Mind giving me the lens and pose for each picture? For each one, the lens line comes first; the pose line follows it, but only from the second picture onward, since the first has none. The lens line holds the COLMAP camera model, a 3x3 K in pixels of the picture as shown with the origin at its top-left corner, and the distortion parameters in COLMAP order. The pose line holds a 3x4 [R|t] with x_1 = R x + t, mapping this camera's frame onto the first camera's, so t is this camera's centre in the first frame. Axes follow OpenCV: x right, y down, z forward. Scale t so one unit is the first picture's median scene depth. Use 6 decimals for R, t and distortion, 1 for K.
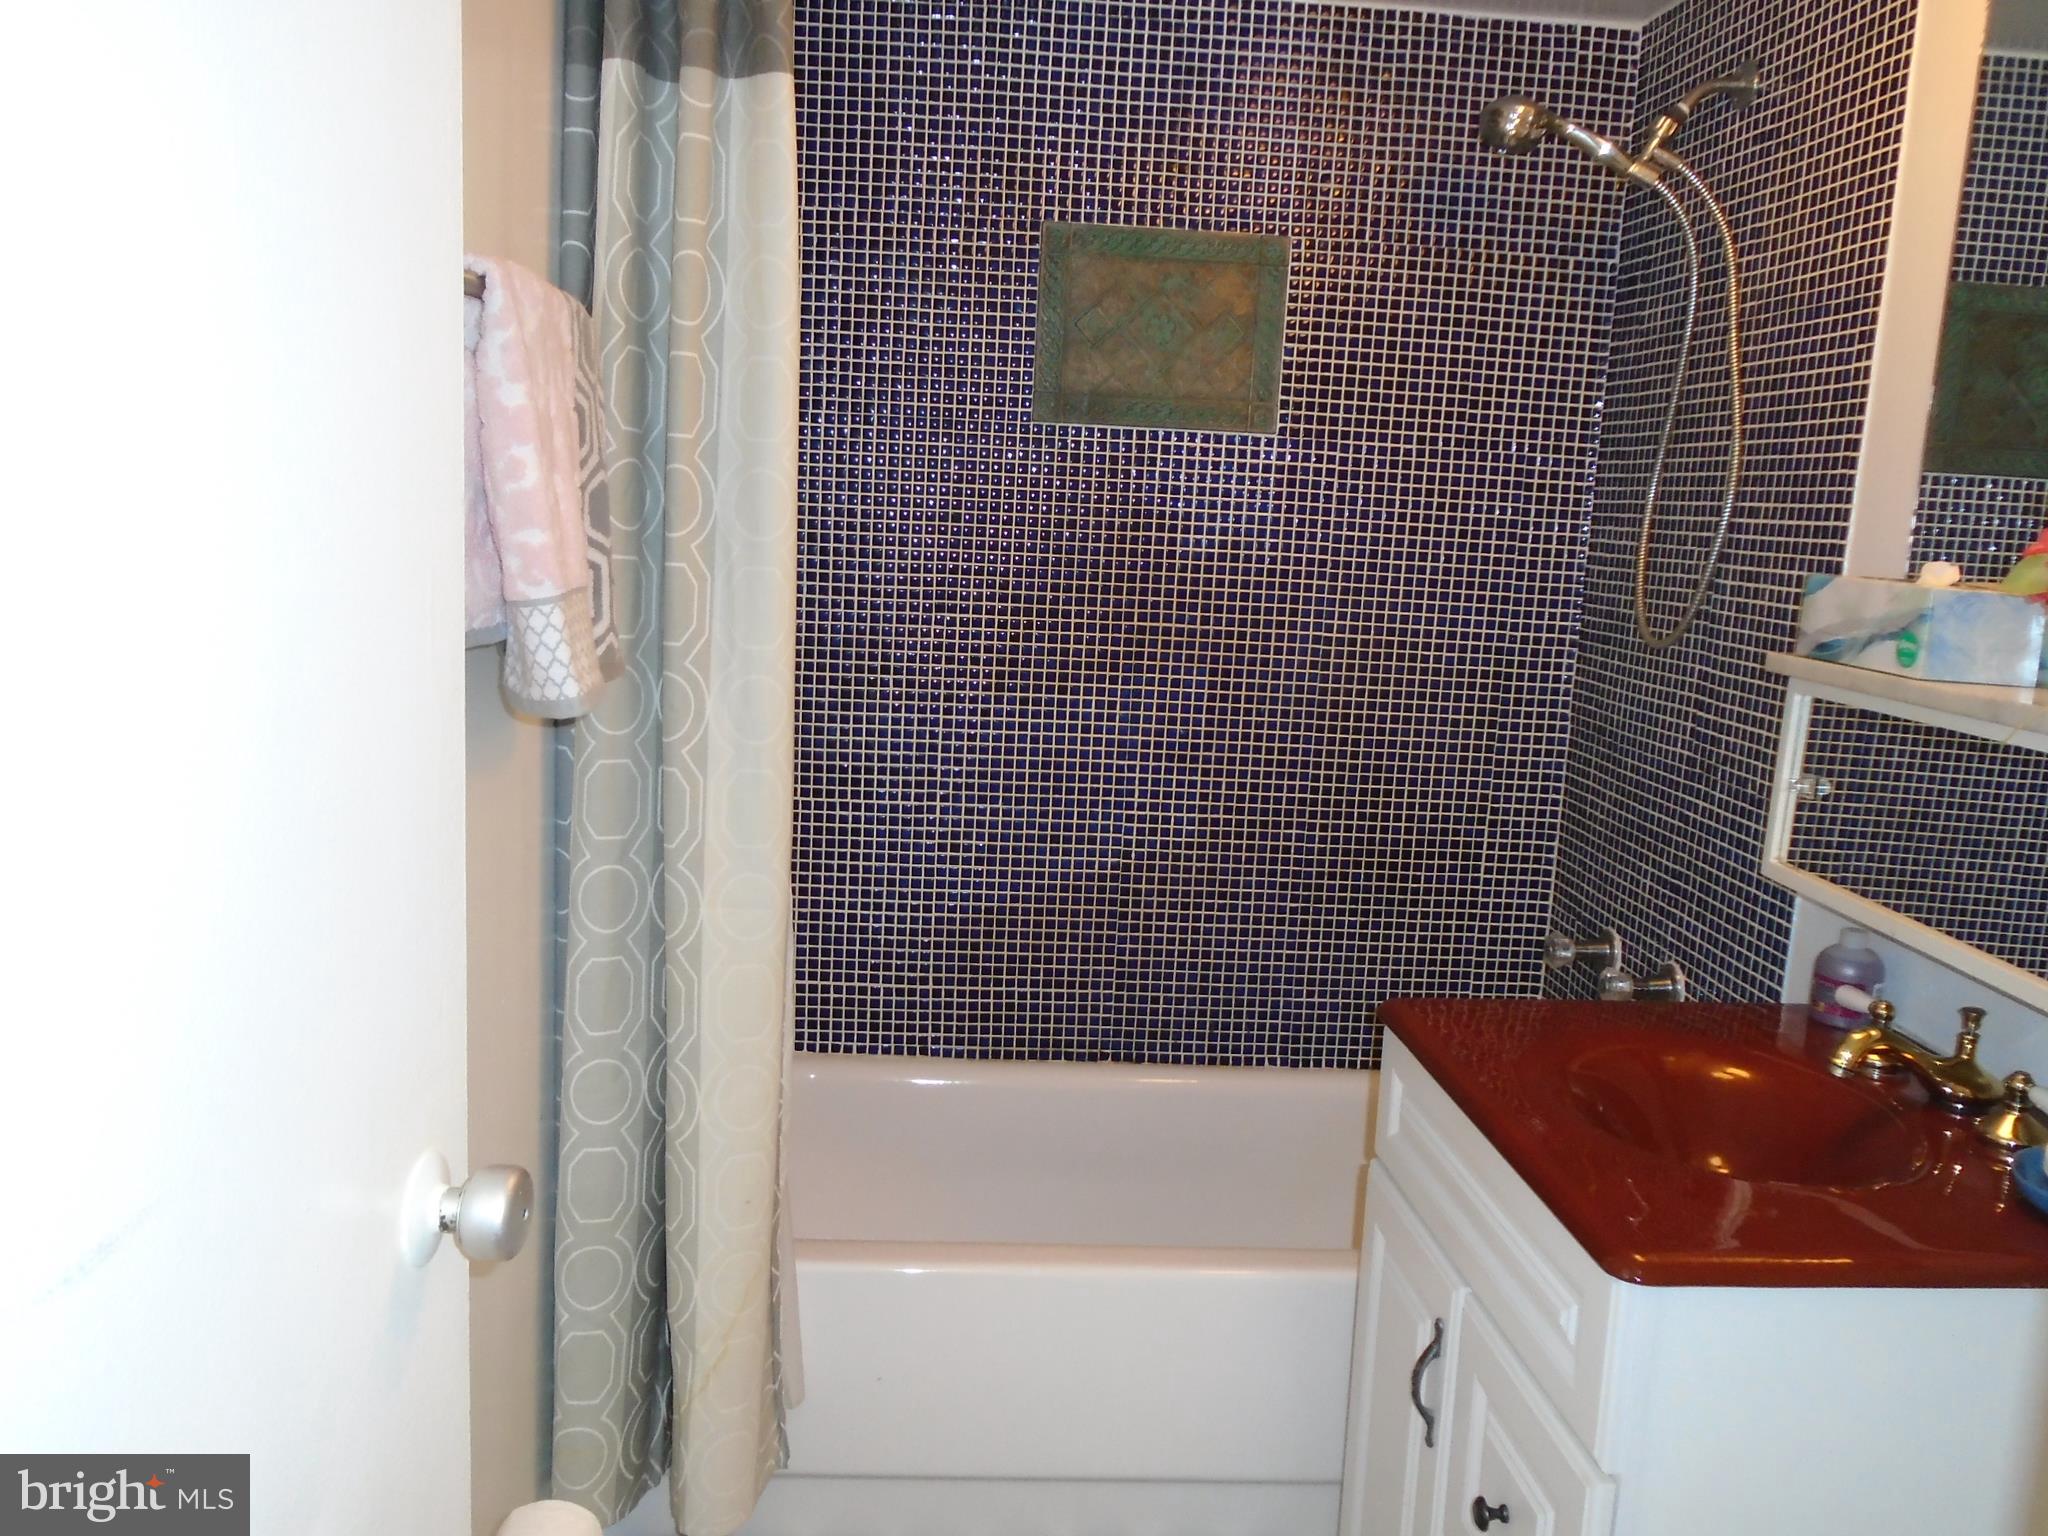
lens RADIAL K [[1587.6, 0, 1023.0], [0, 1587.6, 761.6], [0, 0, 1]] dist [-0.009130, 0.011005]
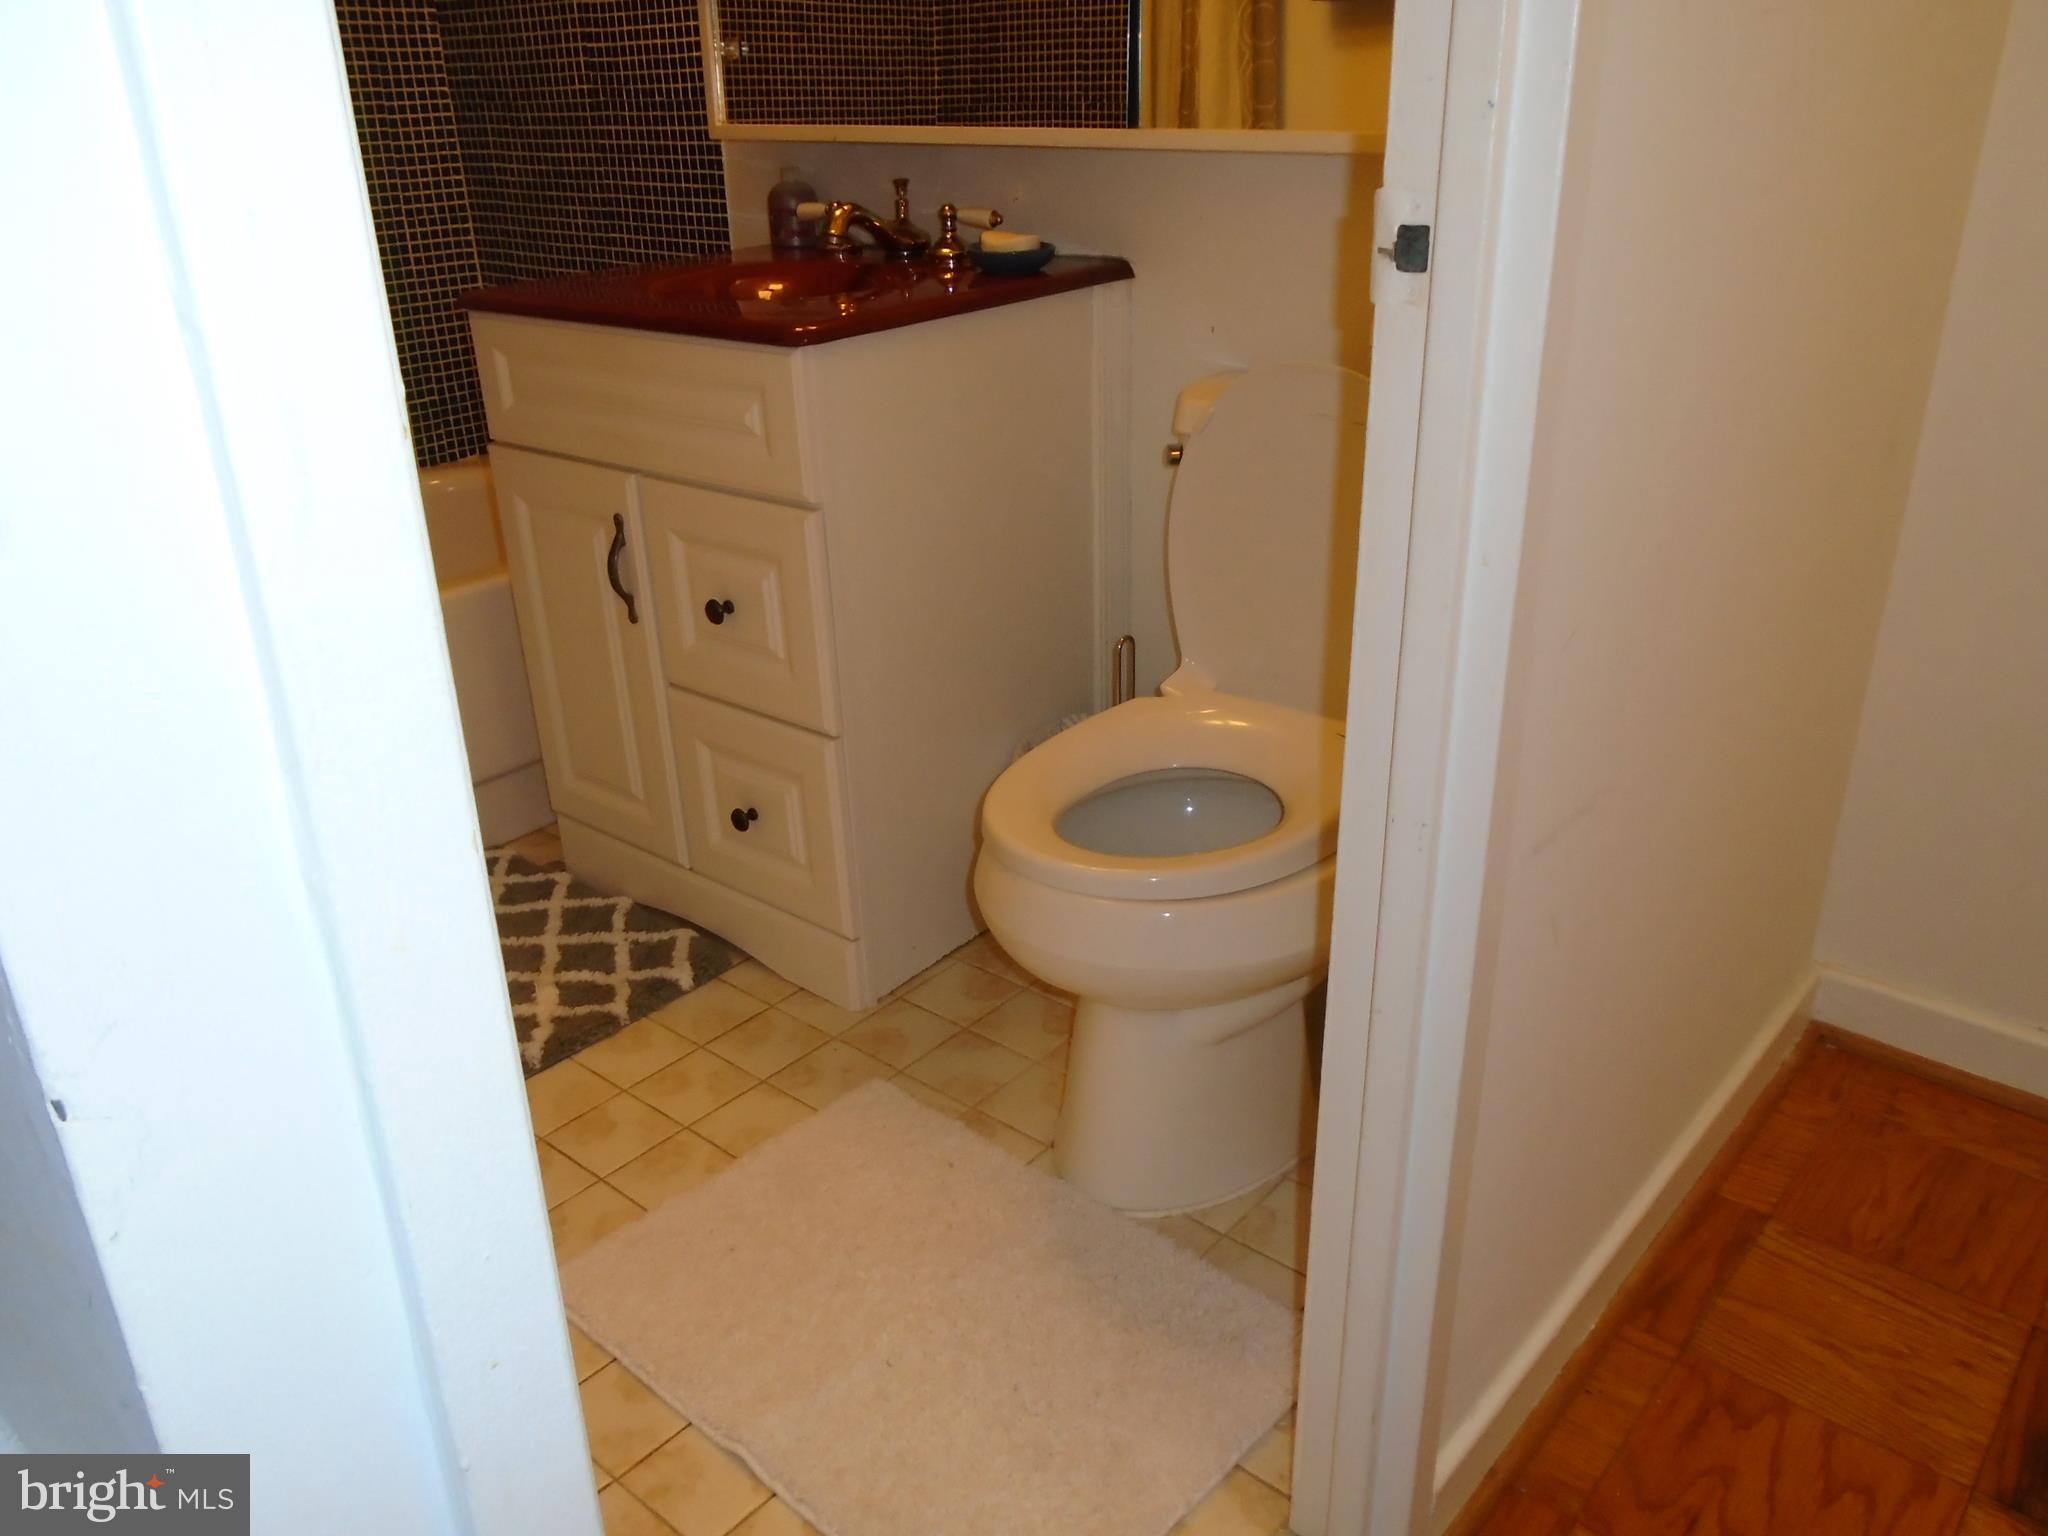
lens RADIAL K [[1587.6, 0, 1019.6], [0, 1587.6, 765.6], [0, 0, 1]] dist [-0.009130, 0.011005]
pose [[0.695300, -0.355124, 0.624856, -0.212601], [0.184910, 0.928523, 0.321951, 0.120707], [-0.694526, -0.108310, 0.711268, -0.056576]]
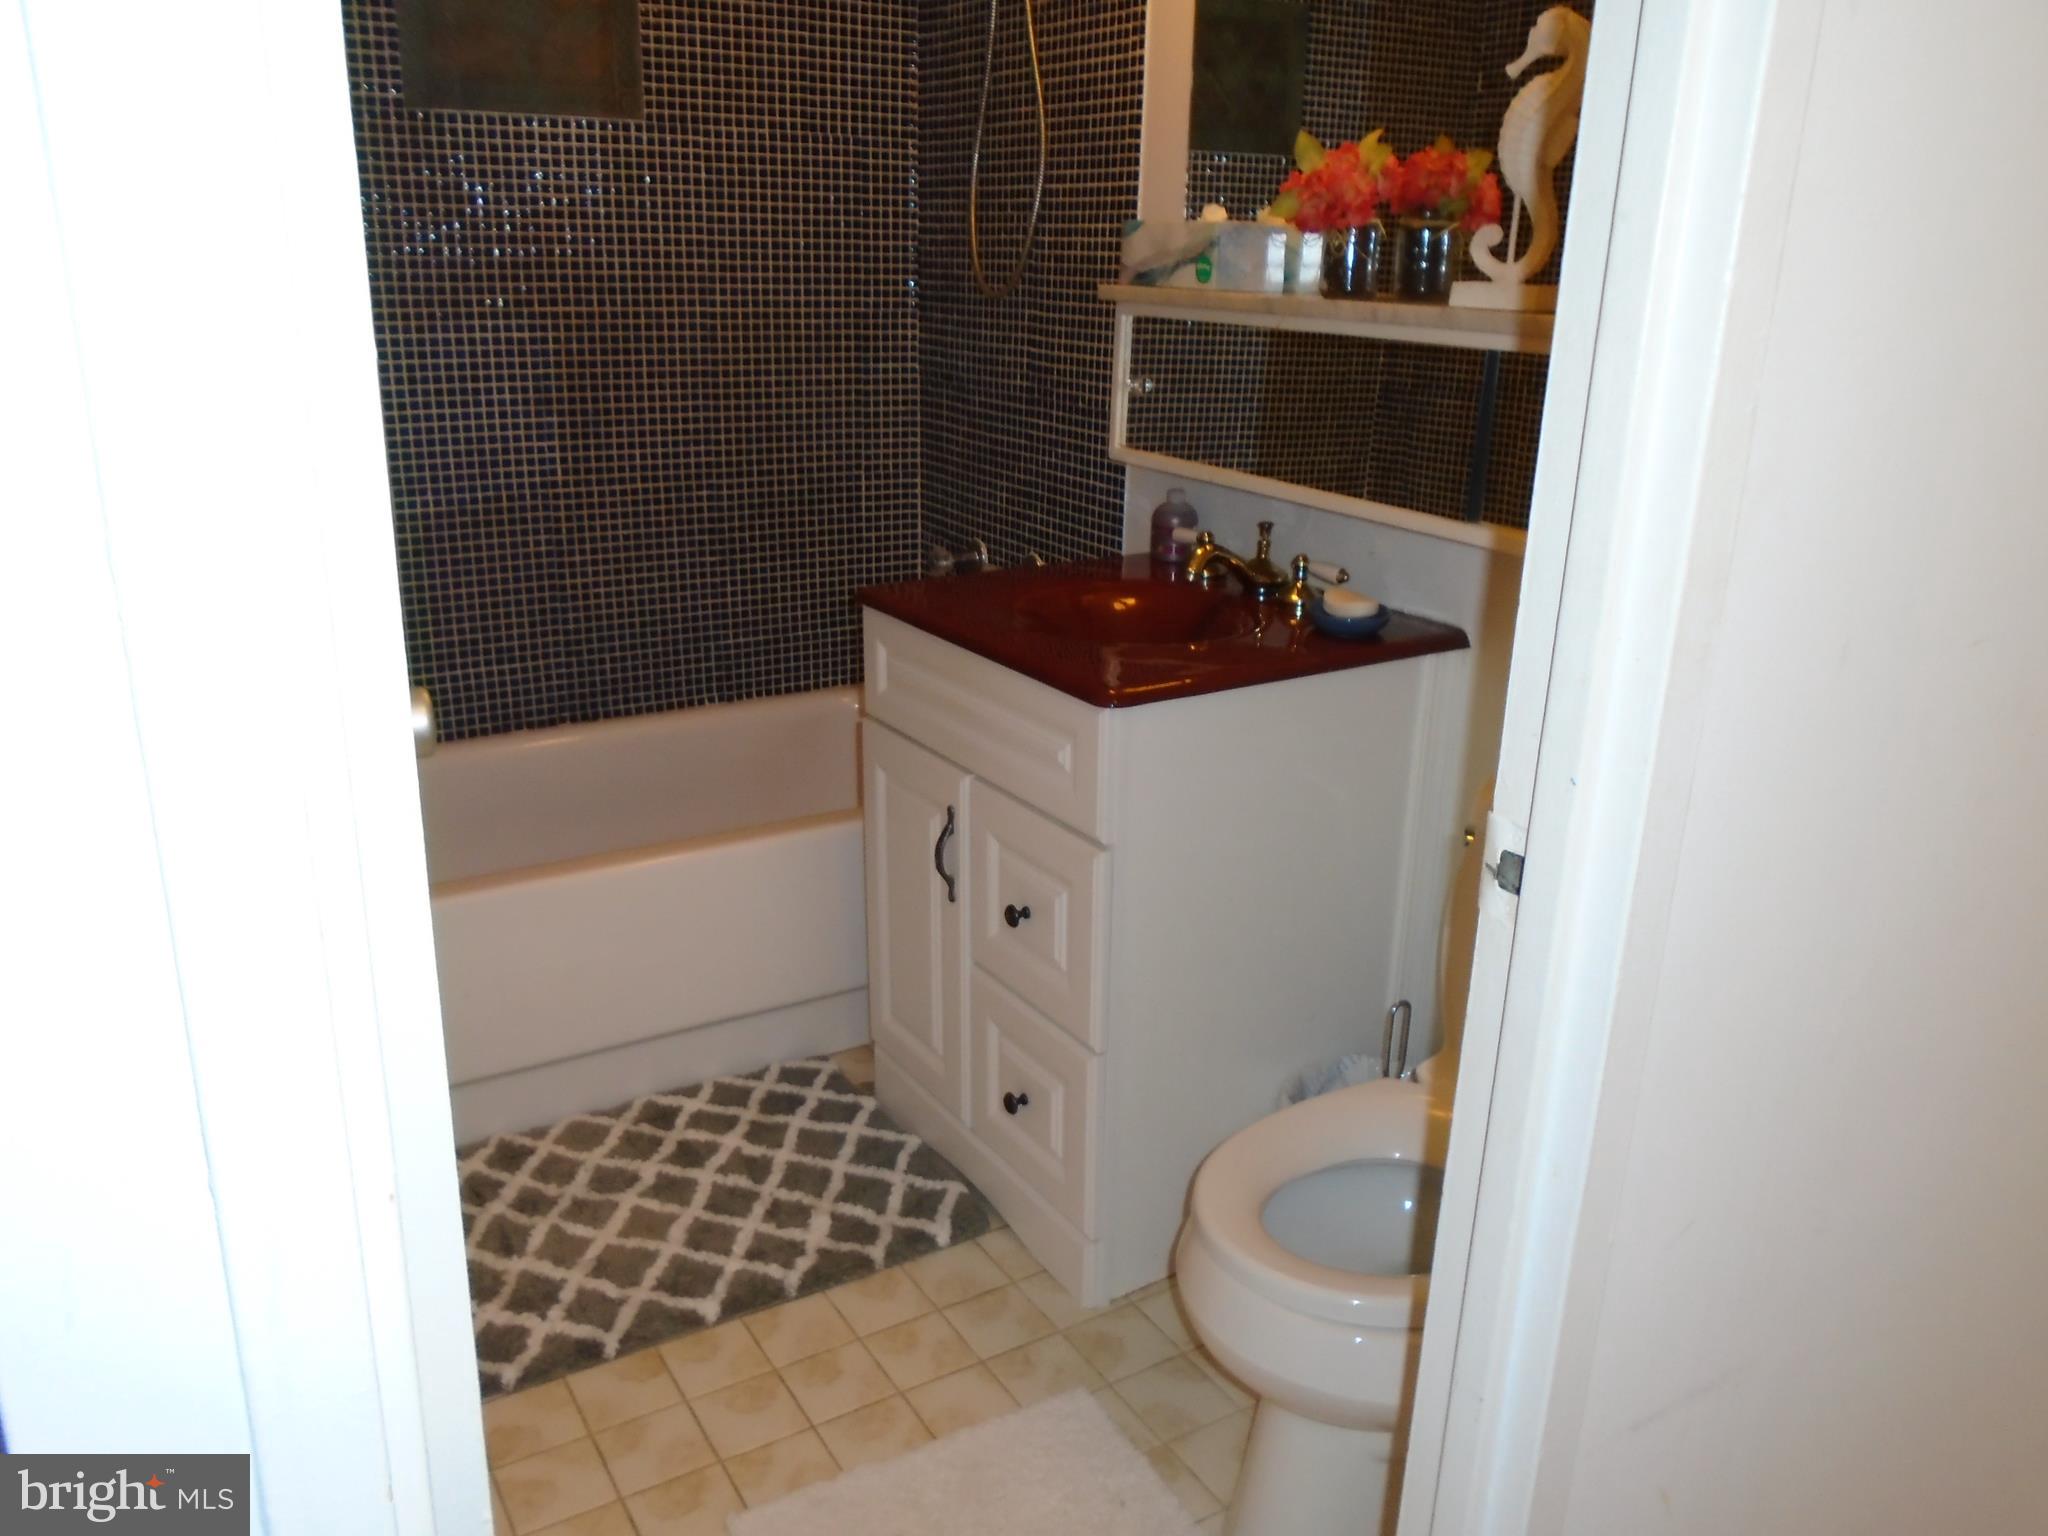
lens RADIAL K [[1587.6, 0, 1018.9], [0, 1587.6, 762.1], [0, 0, 1]] dist [-0.009130, 0.011005]
pose [[0.886267, -0.179160, 0.427121, -0.153109], [0.105057, 0.975883, 0.191353, 0.040446], [-0.451103, -0.124718, 0.883715, -0.122953]]
